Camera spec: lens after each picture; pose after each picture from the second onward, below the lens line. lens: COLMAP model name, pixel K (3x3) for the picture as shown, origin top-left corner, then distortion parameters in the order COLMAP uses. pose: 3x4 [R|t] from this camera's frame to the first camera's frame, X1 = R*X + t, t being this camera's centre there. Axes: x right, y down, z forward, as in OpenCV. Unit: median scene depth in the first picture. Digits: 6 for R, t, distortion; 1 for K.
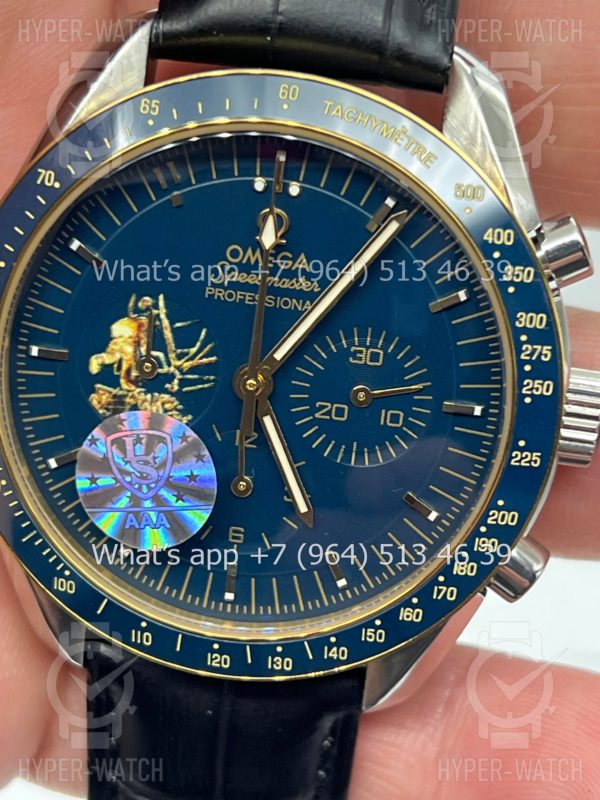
lens RADIAL K [[1837.2, 0, 302.4], [0, 1837.2, 396.1], [0, 0, 1]] dist [0.261110, 0.000000]
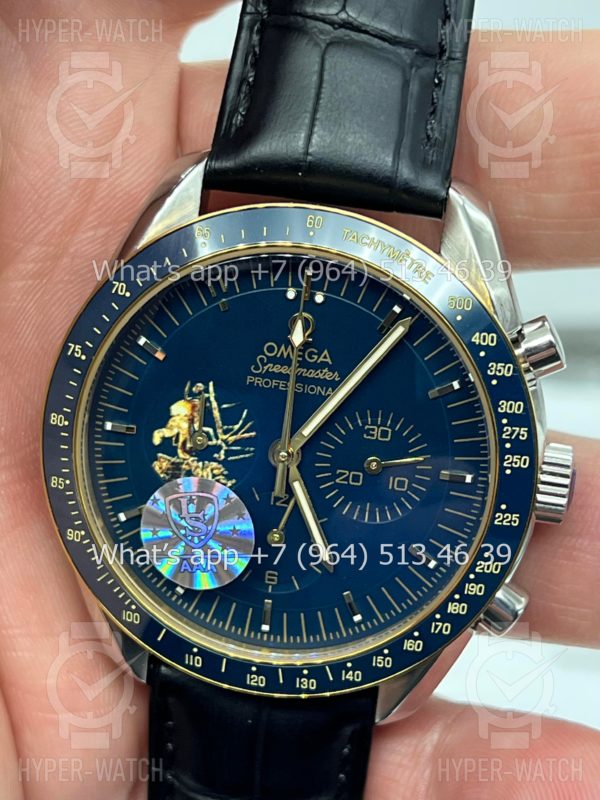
lens RADIAL K [[1837.2, 0, 295.5], [0, 1837.2, 402.8], [0, 0, 1]] dist [0.261110, 0.000000]
pose [[0.999044, 0.007062, -0.043145, 0.032696], [-0.007034, 0.999975, 0.000807, -0.042357], [0.043149, -0.000503, 0.999069, -0.223495]]
